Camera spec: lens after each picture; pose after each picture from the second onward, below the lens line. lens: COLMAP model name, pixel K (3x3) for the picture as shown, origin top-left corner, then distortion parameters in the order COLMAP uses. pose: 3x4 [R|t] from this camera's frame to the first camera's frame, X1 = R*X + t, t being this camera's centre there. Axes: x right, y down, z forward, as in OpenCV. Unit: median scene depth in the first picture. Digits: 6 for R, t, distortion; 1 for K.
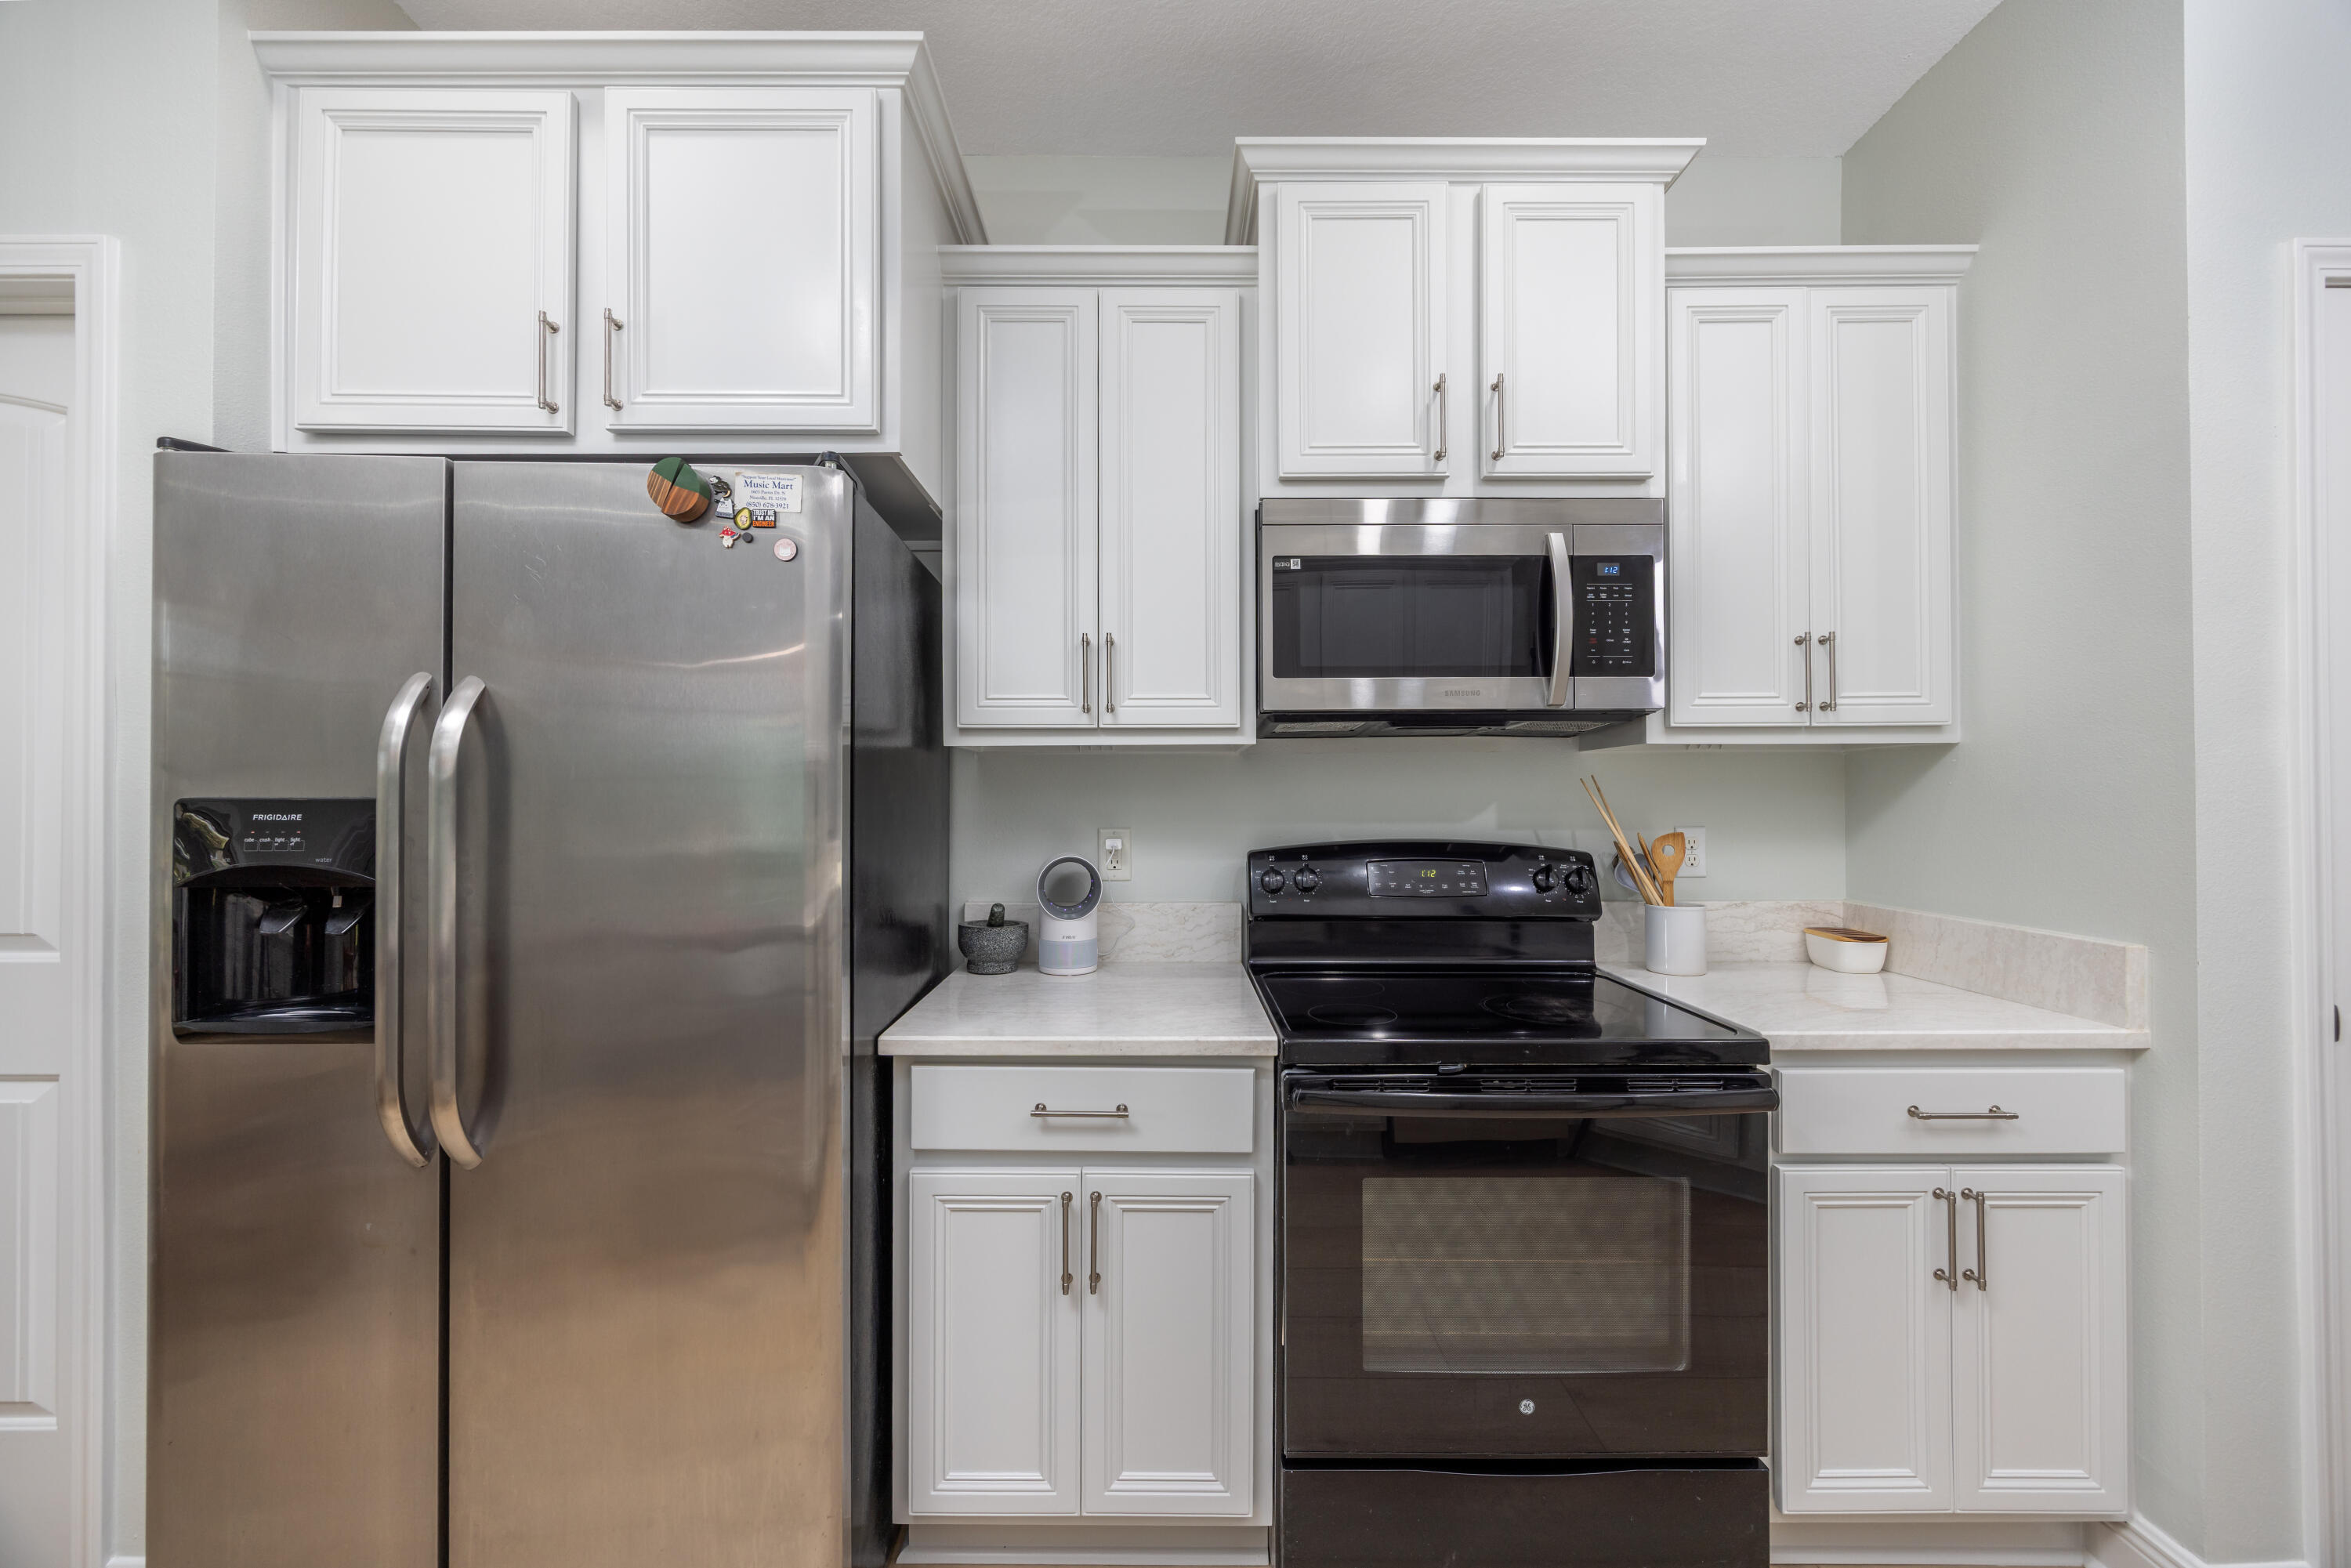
lens RADIAL K [[904.7, 0, 1175.5], [0, 904.7, 784.0], [0, 0, 1]] dist [0.000174, -0.000005]
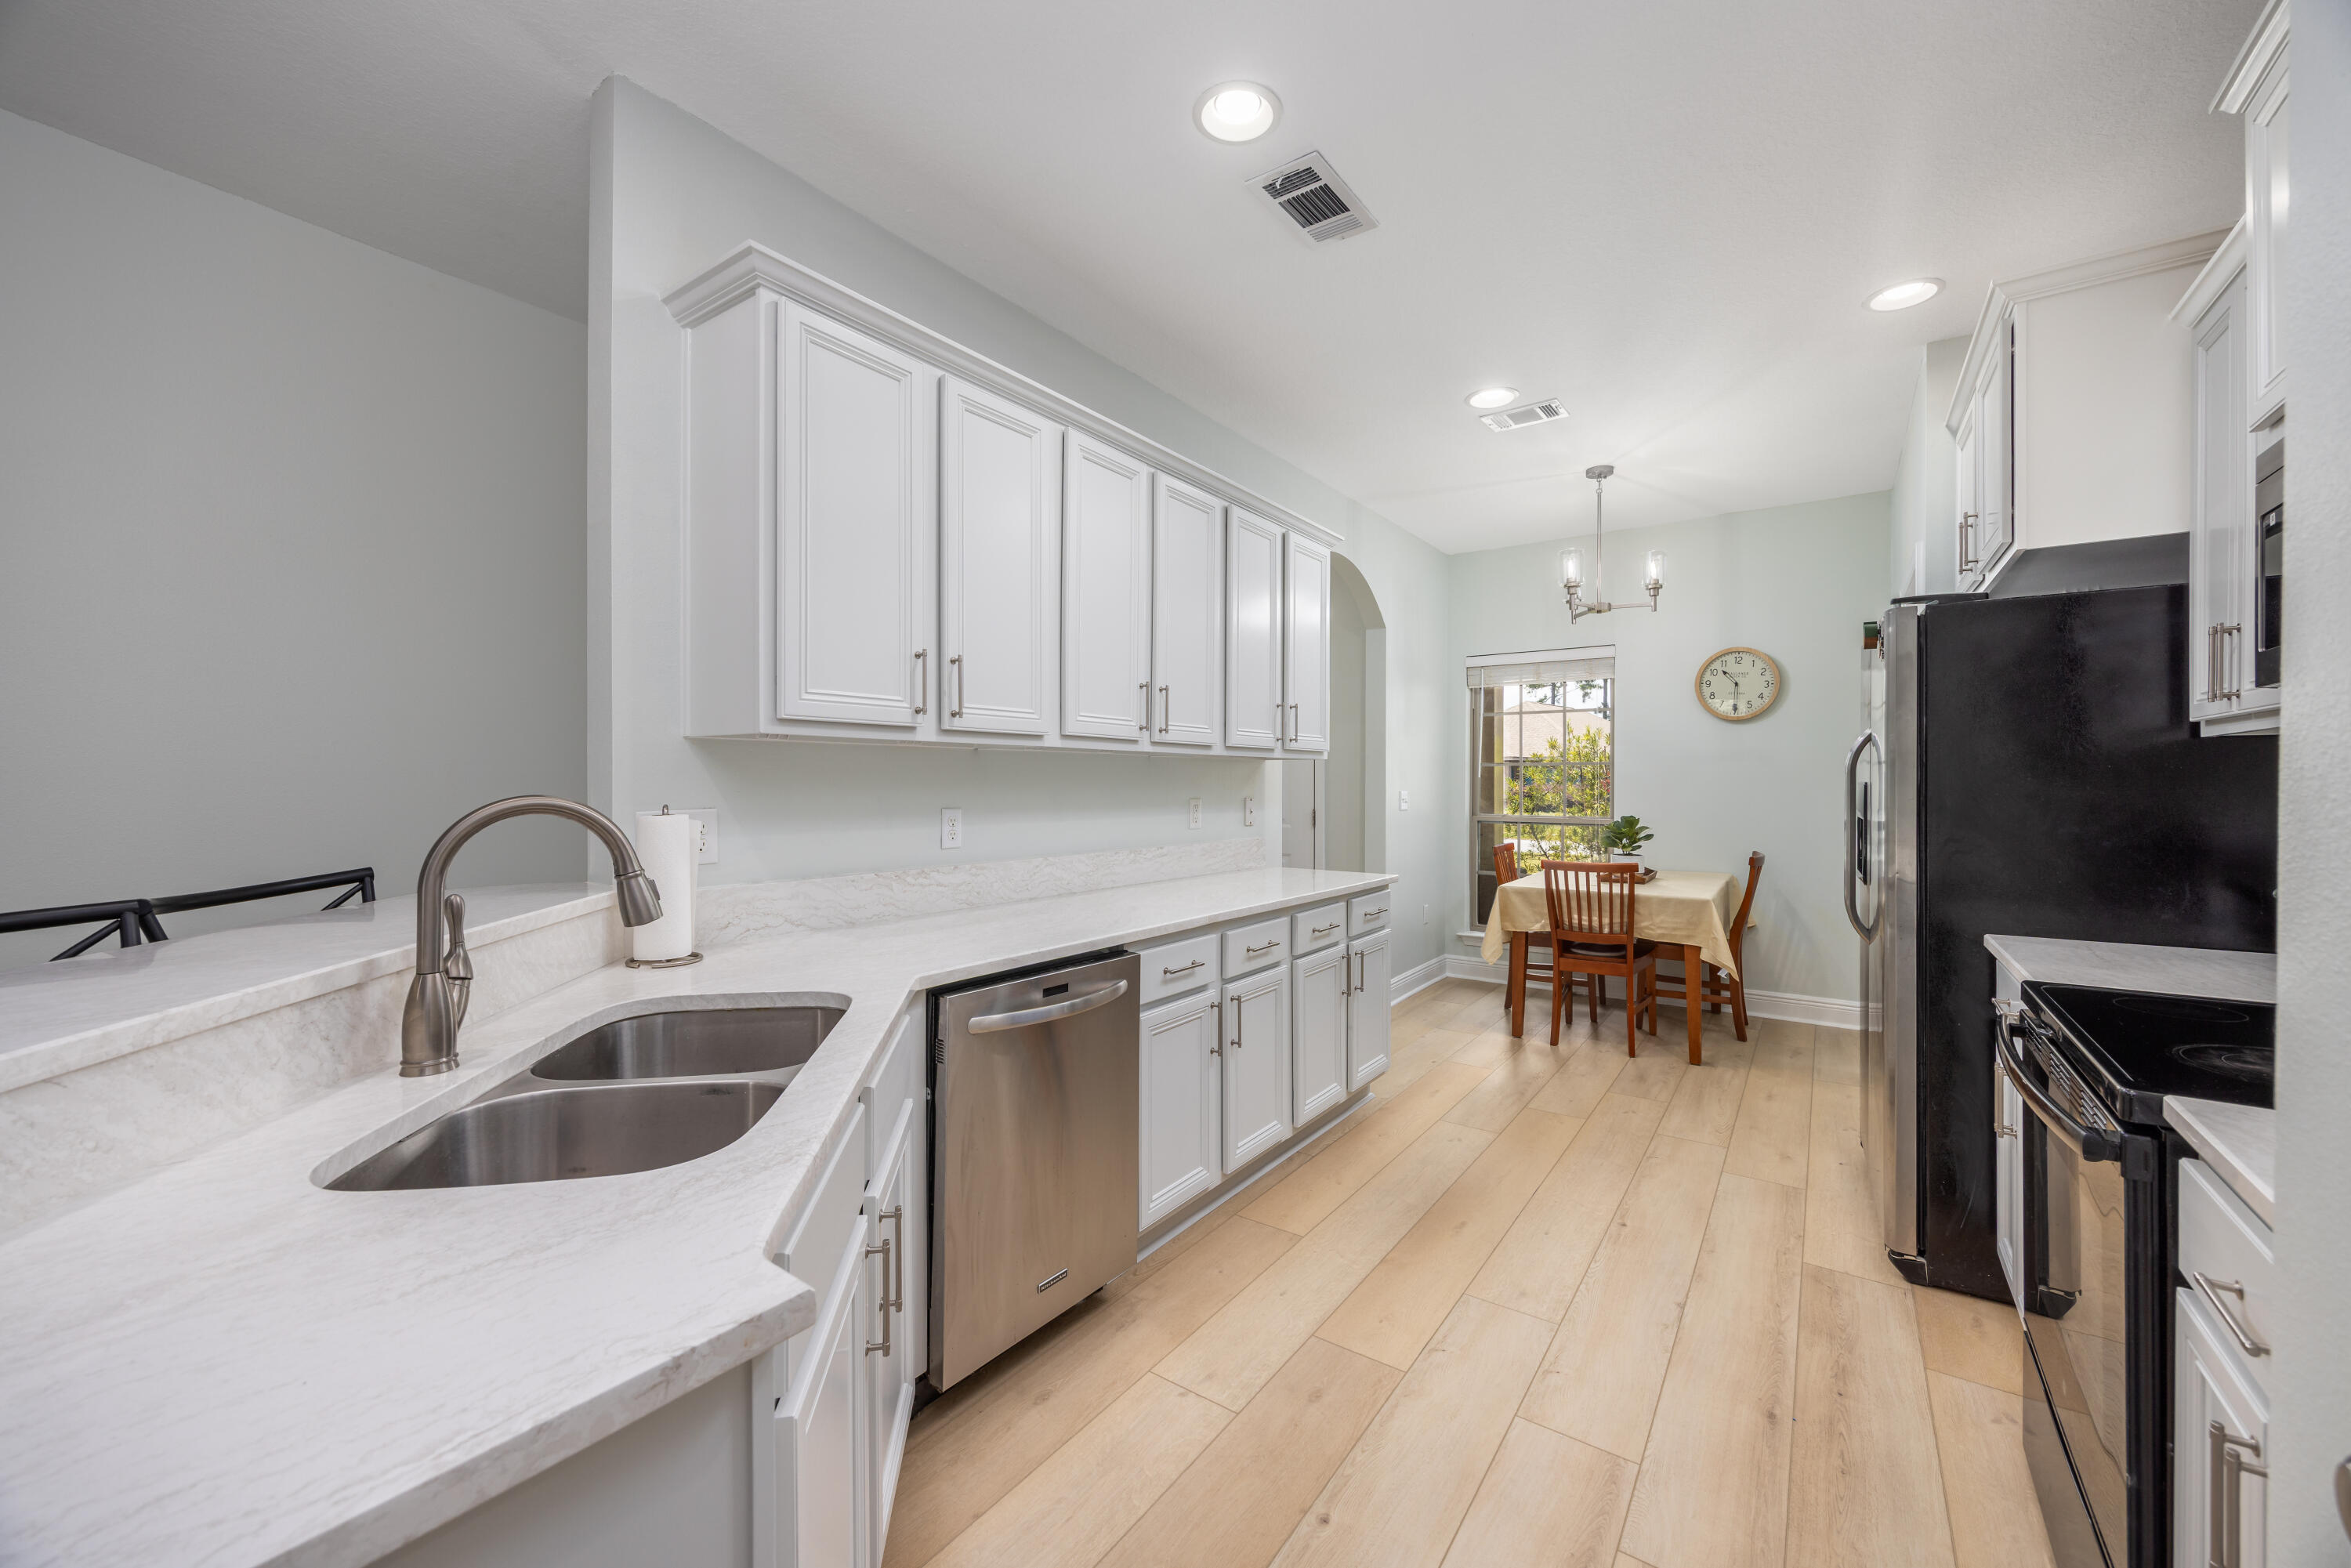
lens RADIAL K [[904.7, 0, 1175.5], [0, 904.7, 784.0], [0, 0, 1]] dist [0.000174, -0.000005]
pose [[0.596777, -0.001389, 0.802406, -0.585438], [-0.009885, 0.999910, 0.009083, -0.000657], [-0.802346, -0.013353, 0.596710, -0.001623]]
